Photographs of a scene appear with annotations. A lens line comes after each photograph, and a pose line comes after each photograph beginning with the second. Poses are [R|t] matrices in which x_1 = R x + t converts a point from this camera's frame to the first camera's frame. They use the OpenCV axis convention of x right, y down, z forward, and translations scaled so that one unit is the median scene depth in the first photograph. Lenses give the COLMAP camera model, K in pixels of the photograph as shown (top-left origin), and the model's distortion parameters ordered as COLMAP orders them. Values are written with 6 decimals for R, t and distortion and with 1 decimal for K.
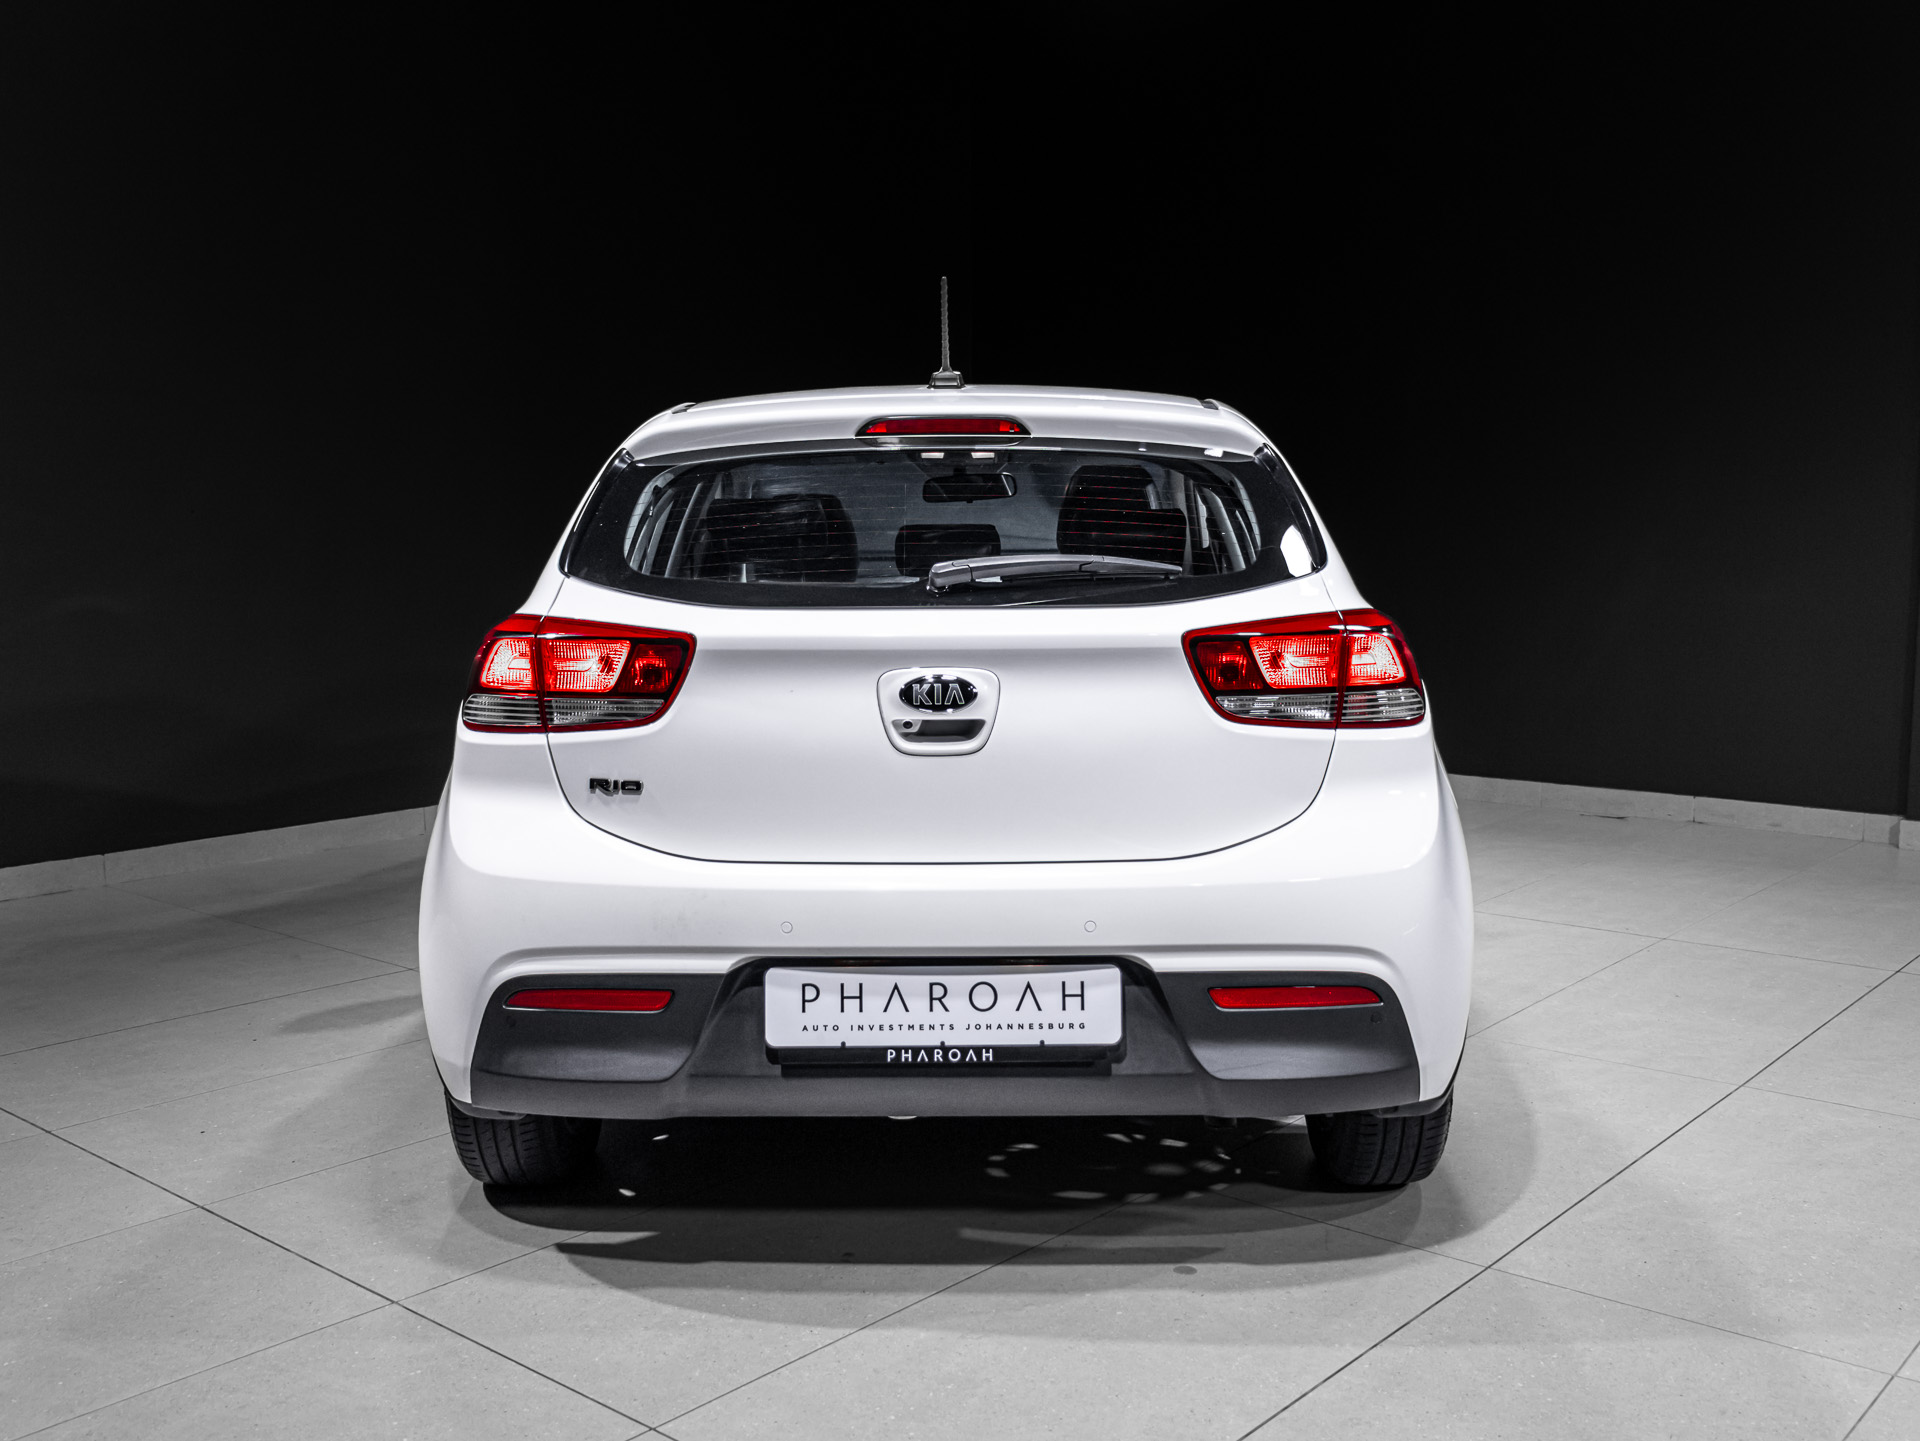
lens RADIAL K [[1876.2, 0, 960.2], [0, 1876.2, 725.7], [0, 0, 1]] dist [-0.046401, 0.013632]
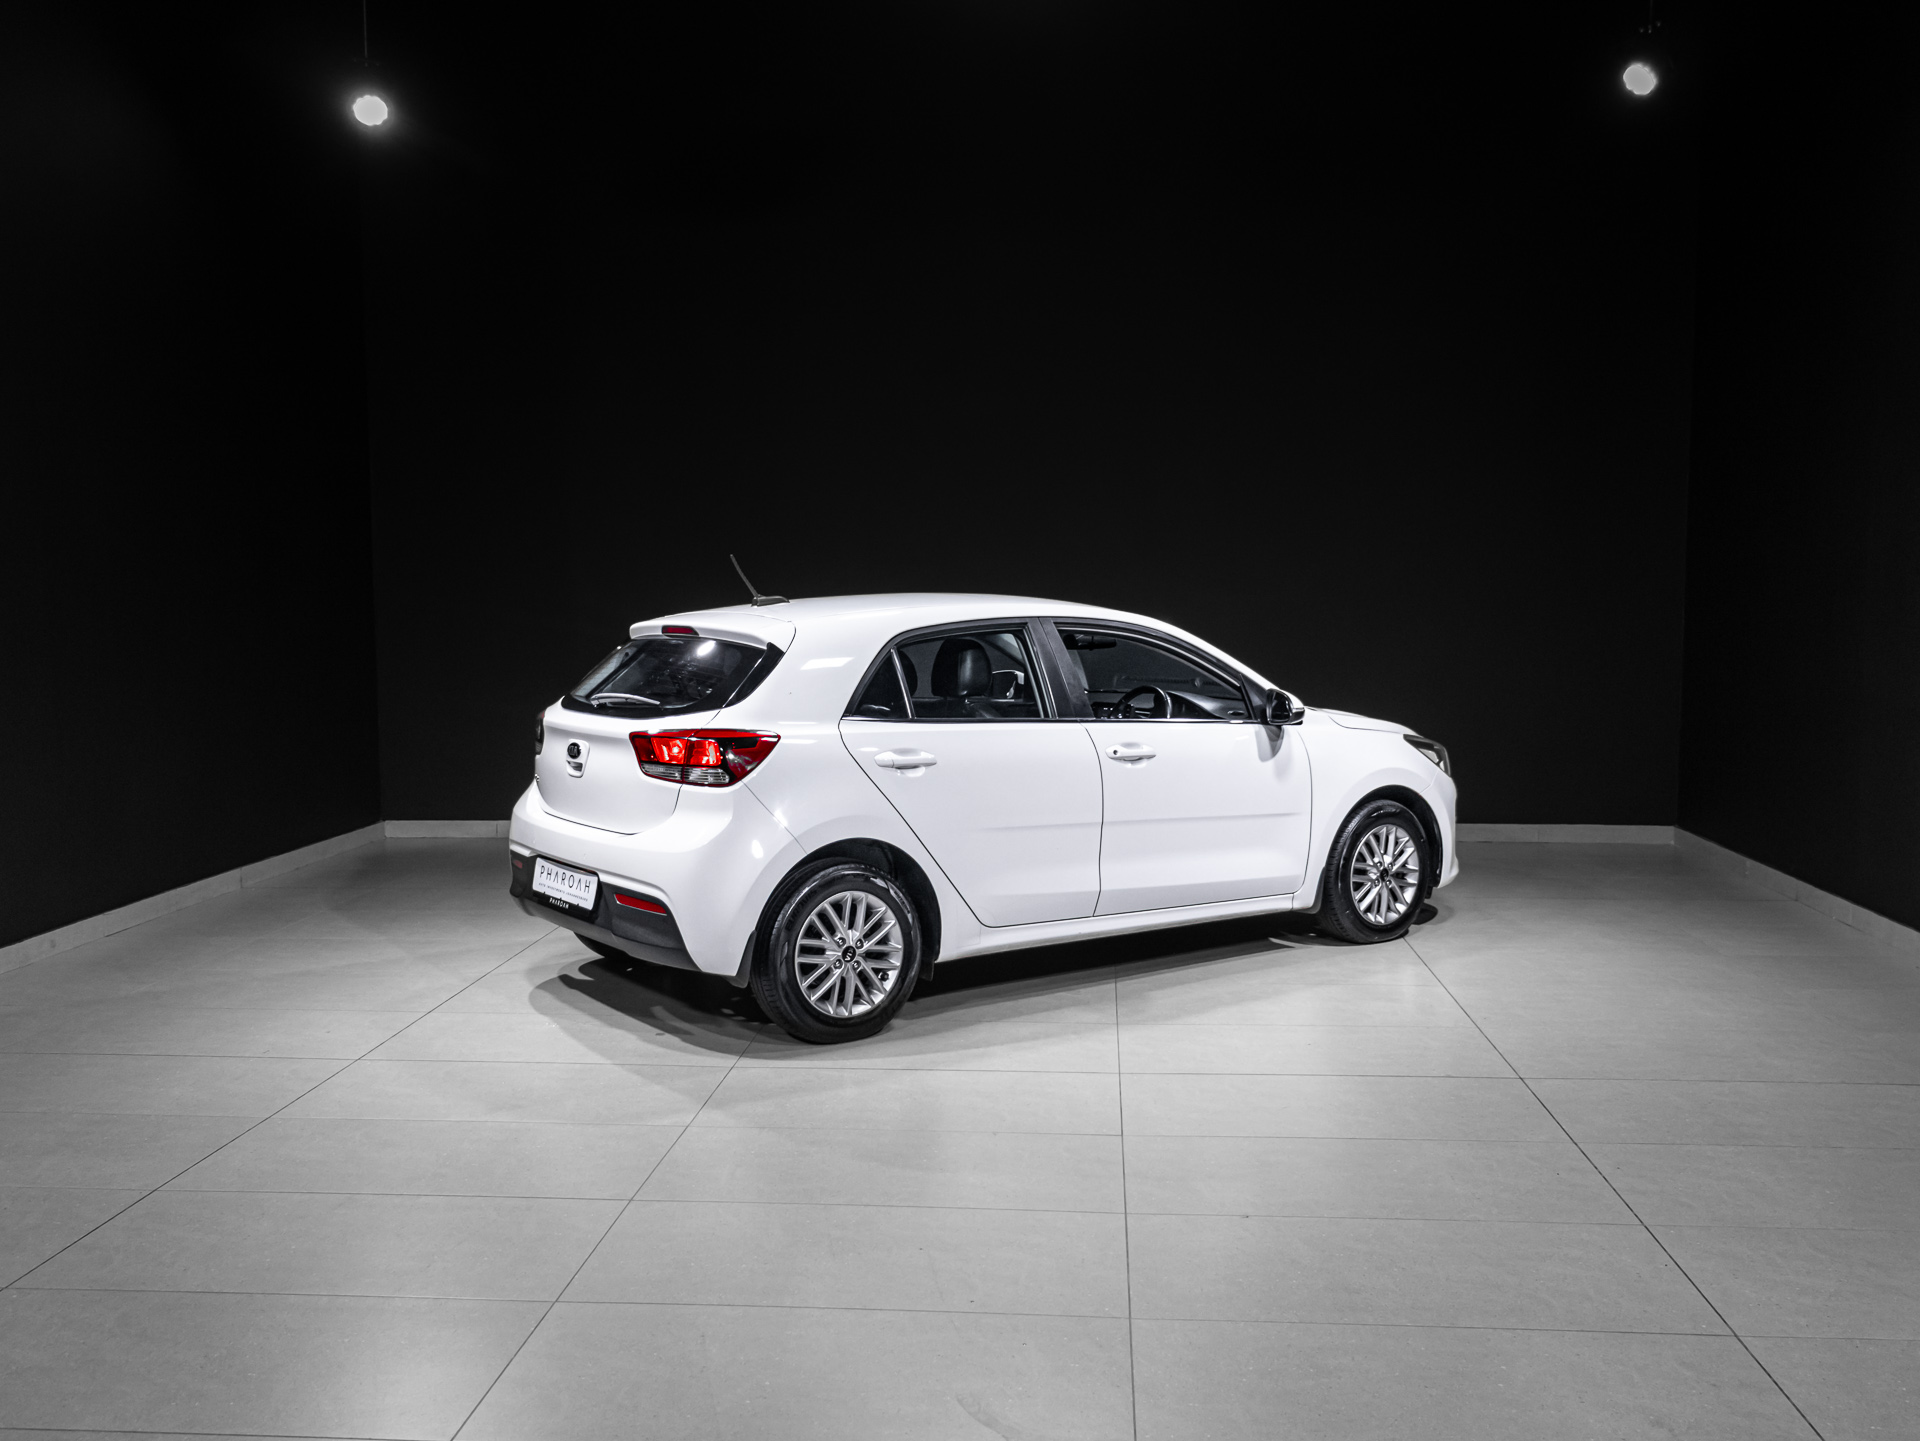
lens RADIAL K [[1761.2, 0, 955.0], [0, 1761.2, 732.7], [0, 0, 1]] dist [-0.002244, 0.012304]
pose [[0.590946, 0.075185, -0.803200, 2.007943], [-0.093150, 0.995347, 0.024637, -0.135637], [0.801315, 0.060258, 0.595200, 0.066784]]
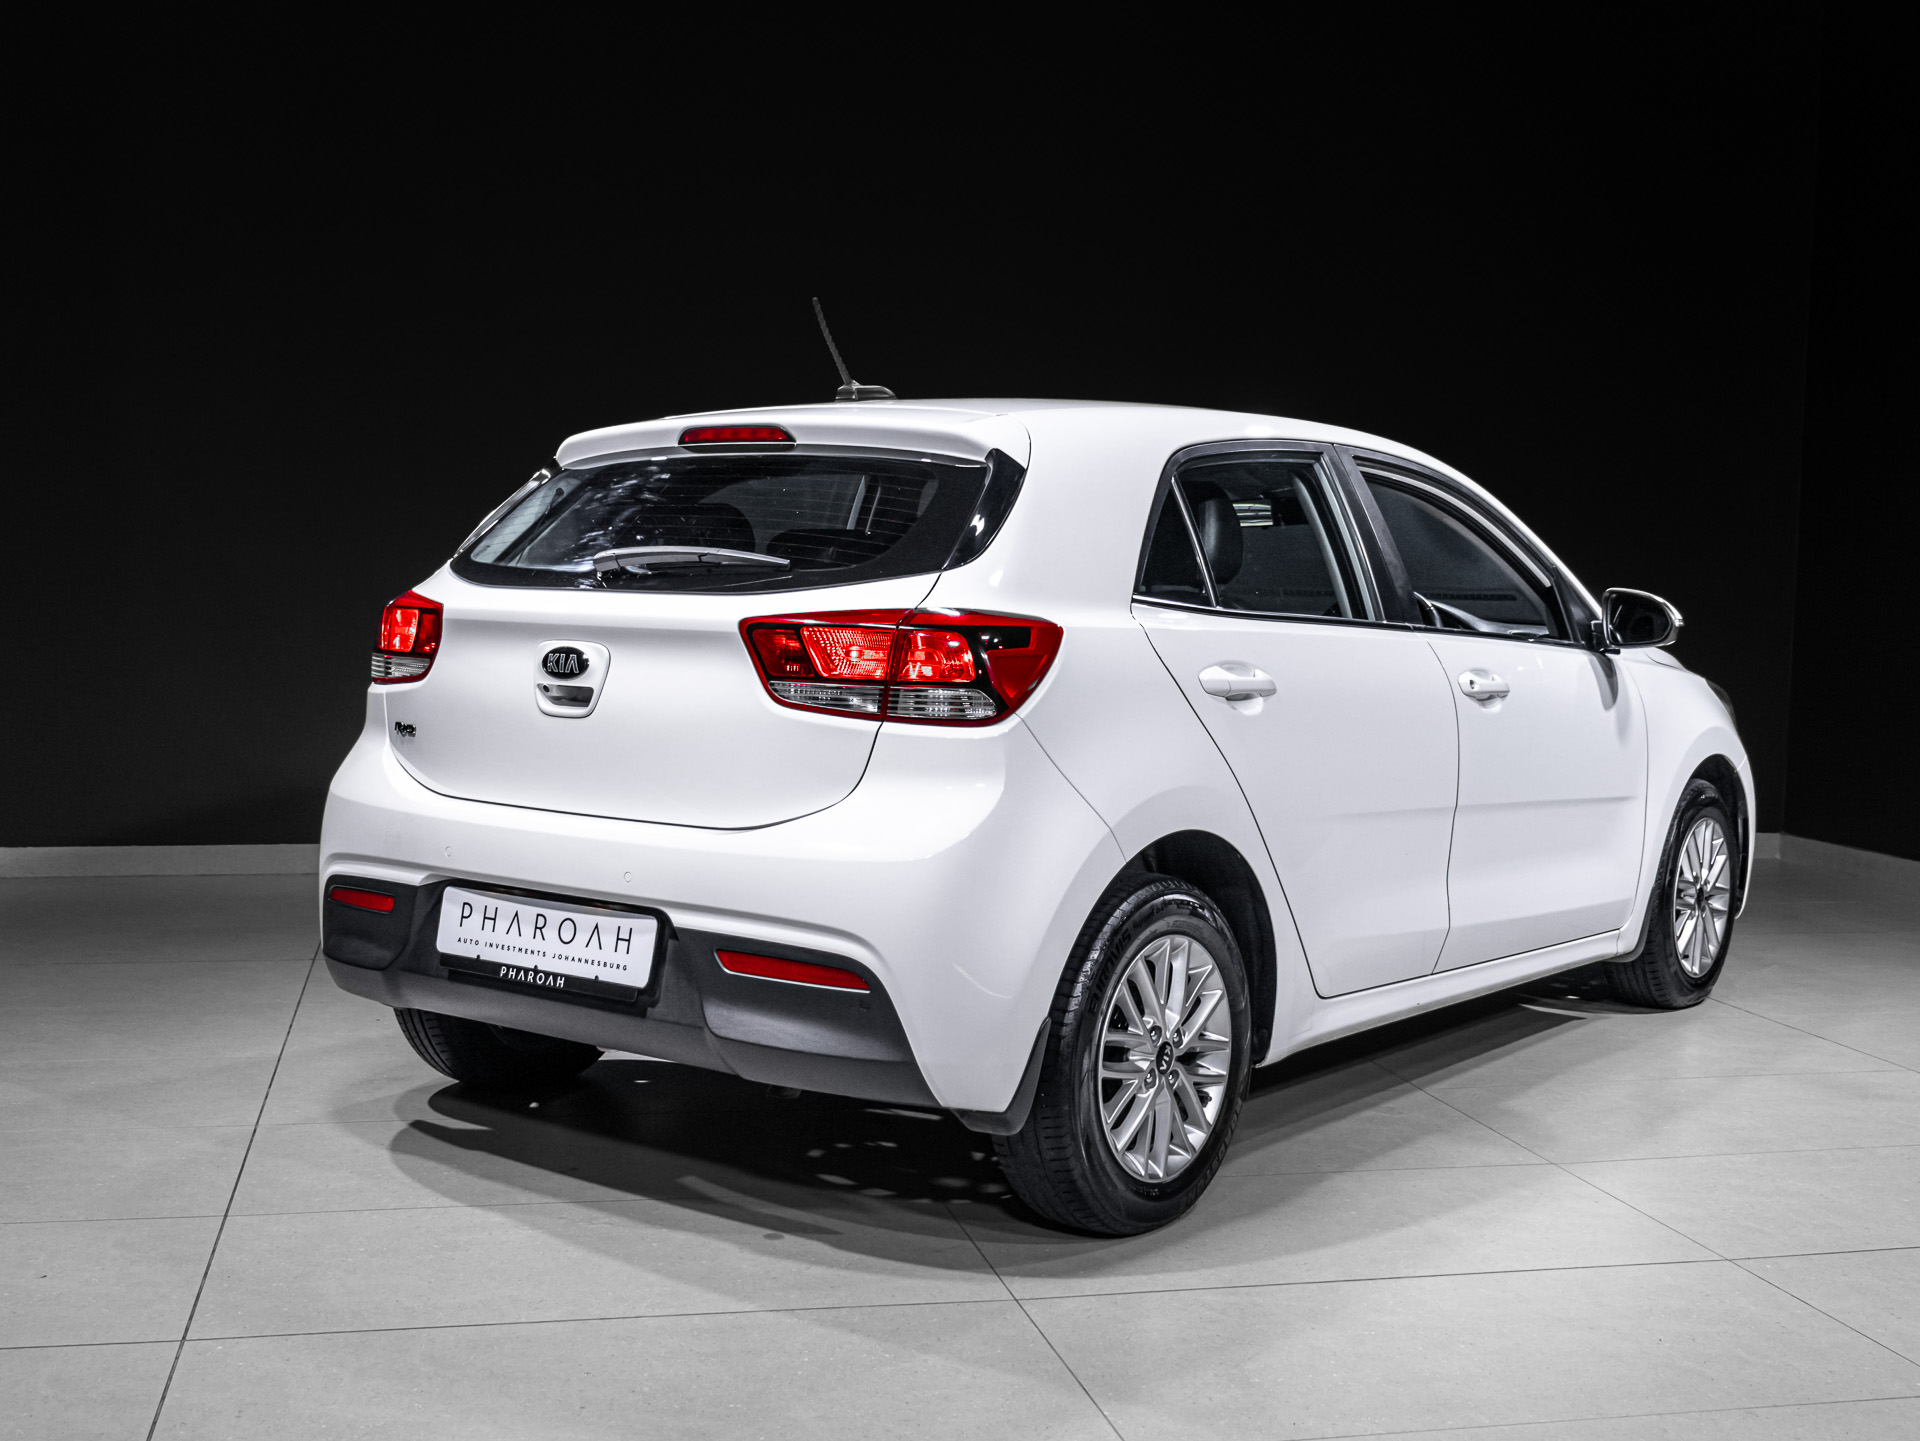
lens RADIAL K [[2254.6, 0, 957.1], [0, 2254.6, 722.0], [0, 0, 1]] dist [-0.018652, -0.016863]
pose [[0.802105, 0.064539, -0.593686, 0.986032], [-0.094945, 0.995280, -0.020080, 0.023457], [0.589587, 0.072473, 0.804447, 0.033943]]
